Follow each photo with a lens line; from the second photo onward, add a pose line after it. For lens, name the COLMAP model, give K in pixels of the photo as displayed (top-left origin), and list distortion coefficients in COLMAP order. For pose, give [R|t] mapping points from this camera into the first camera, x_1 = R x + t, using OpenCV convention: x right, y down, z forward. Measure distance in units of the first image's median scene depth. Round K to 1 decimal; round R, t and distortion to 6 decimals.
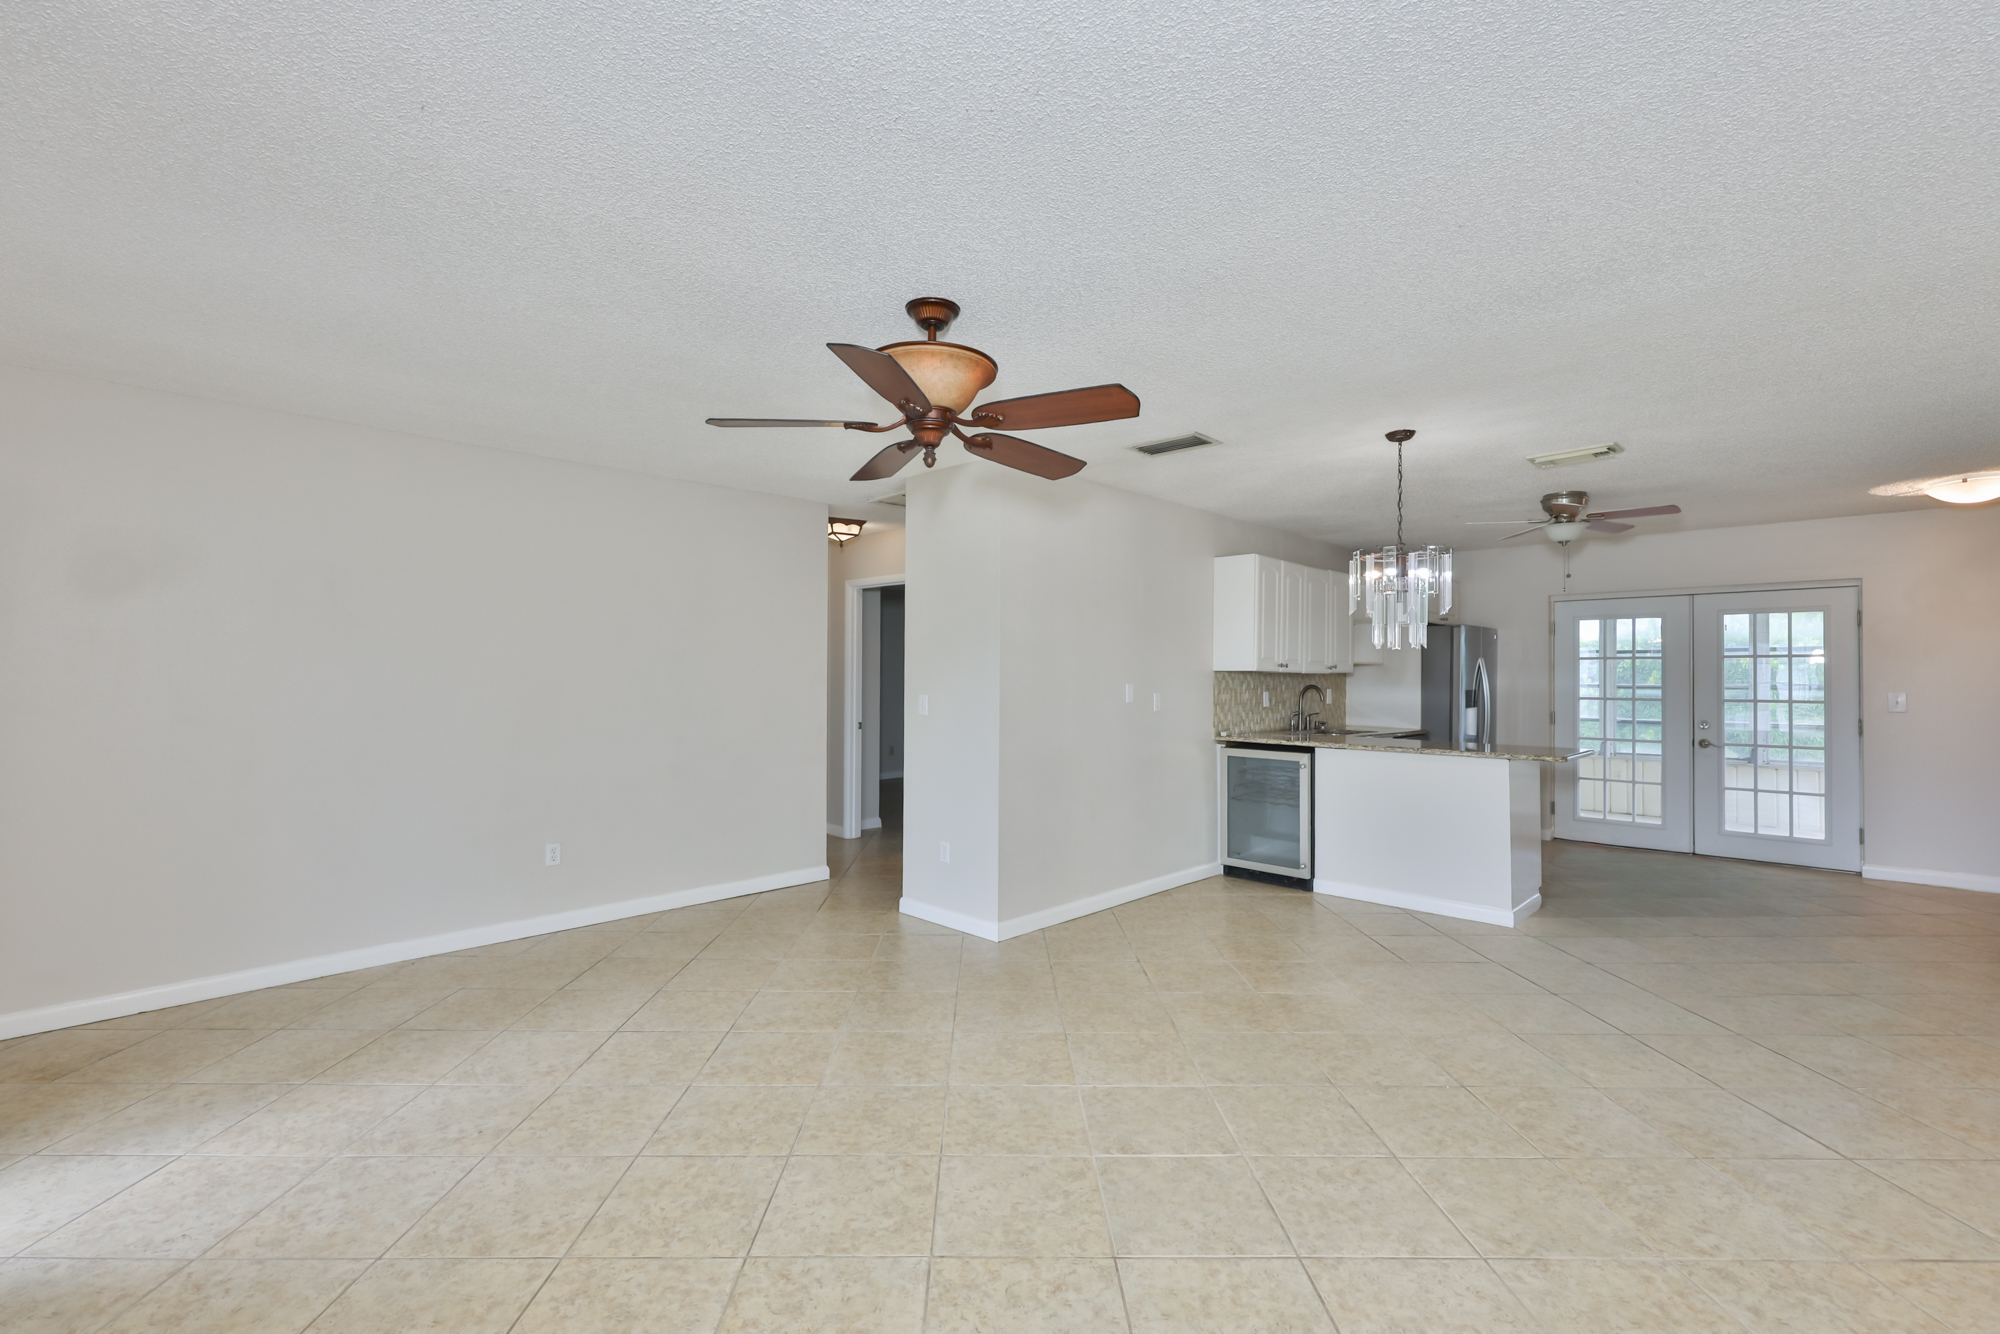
lens RADIAL K [[884.8, 0, 1000.0], [0, 884.8, 667.0], [0, 0, 1]] dist [0.017844, -0.000219]
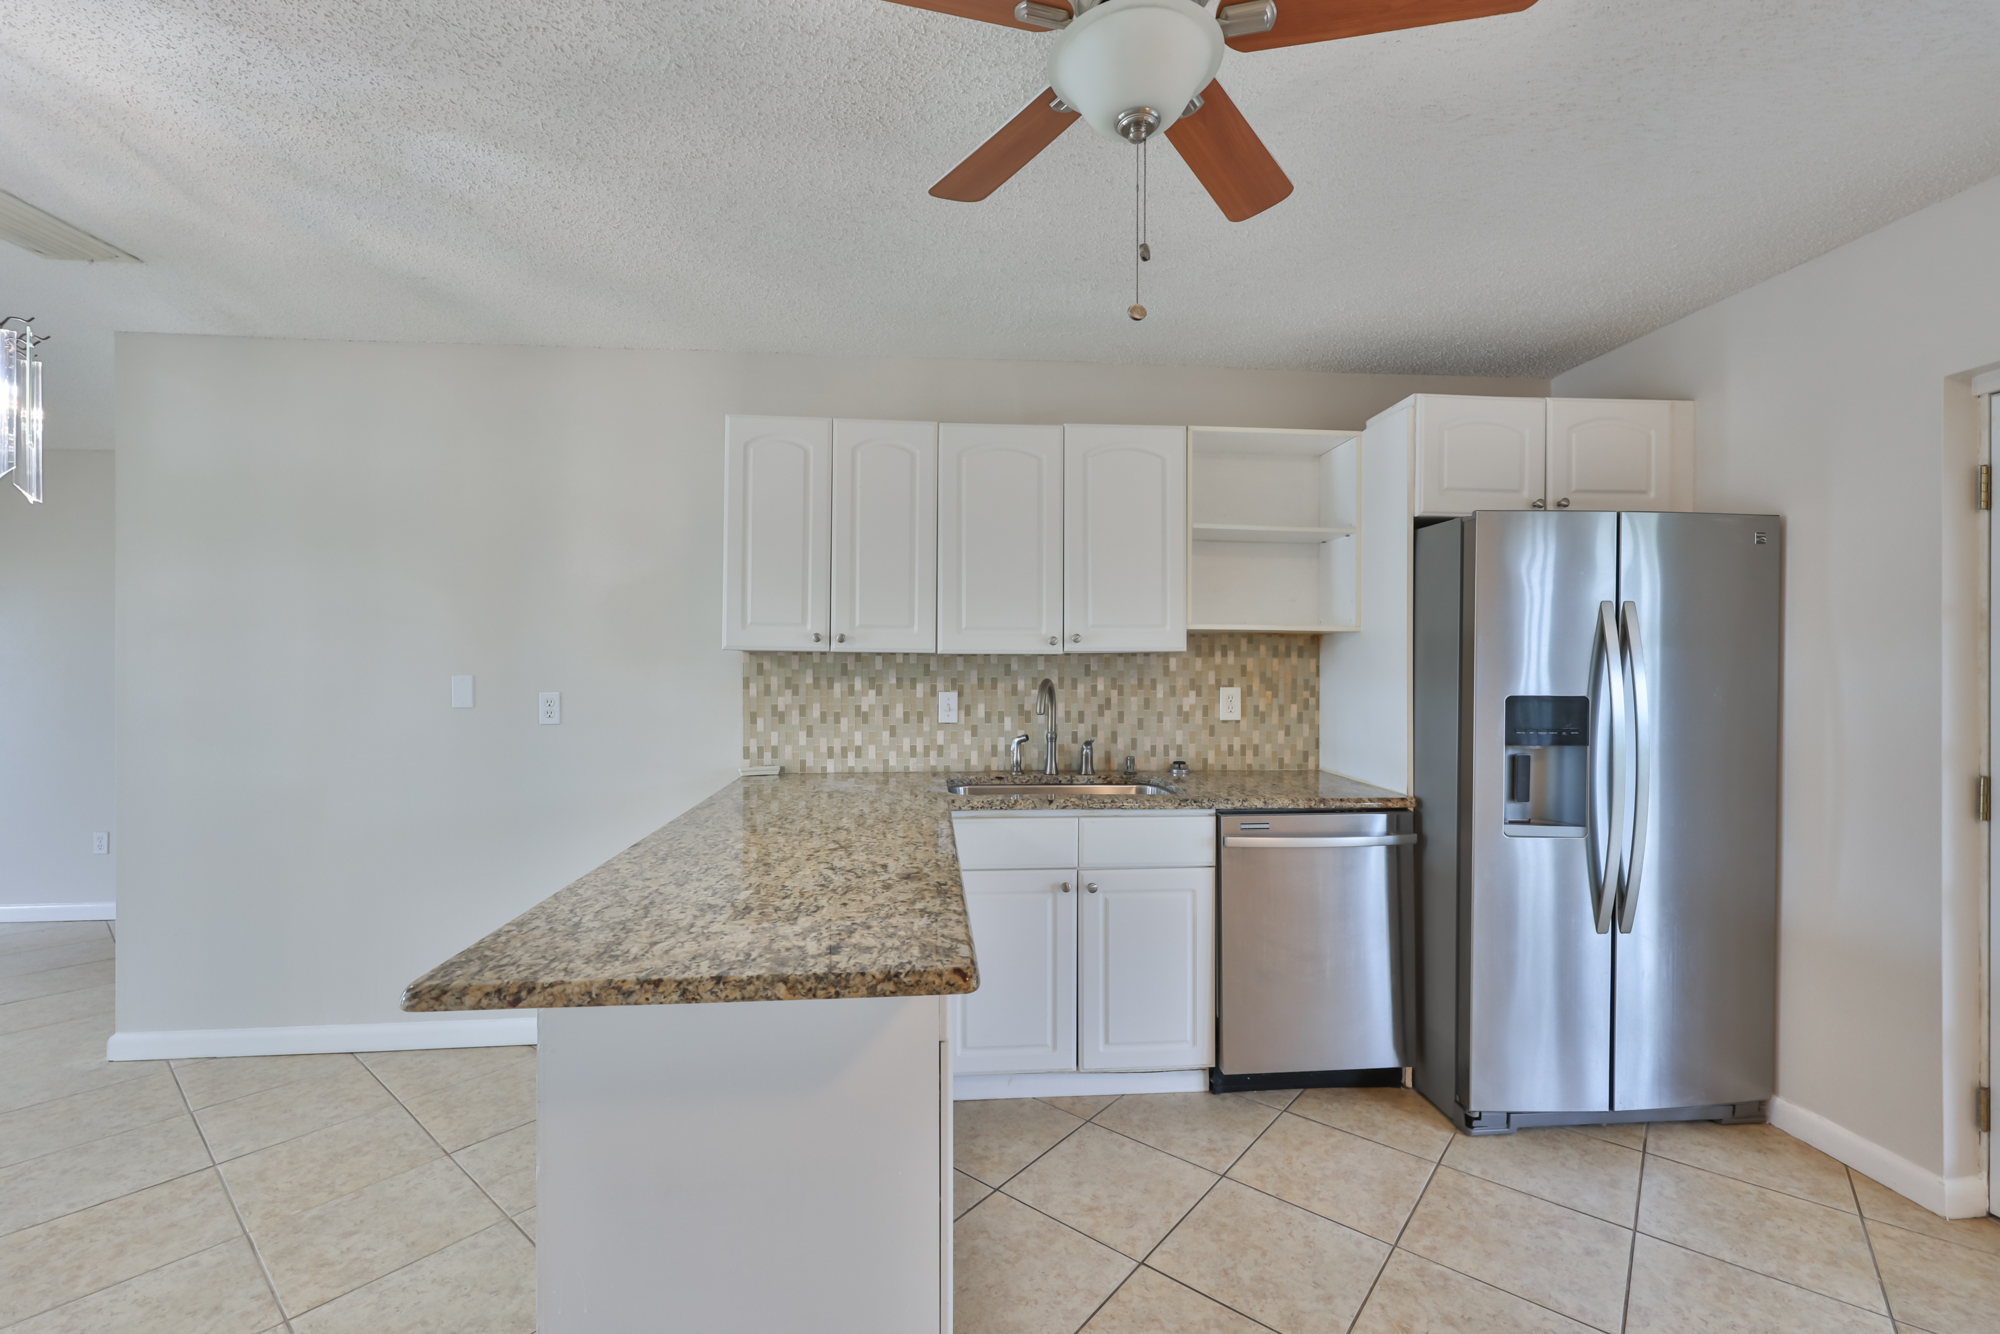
lens RADIAL K [[833.3, 0, 1000.0], [0, 833.3, 667.0], [0, 0, 1]] dist [-0.002591, -0.000496]
pose [[0.753504, -0.005750, -0.657418, 0.668354], [0.010416, 0.999941, 0.003192, 0.013033], [0.657361, -0.009253, 0.753519, 0.704308]]
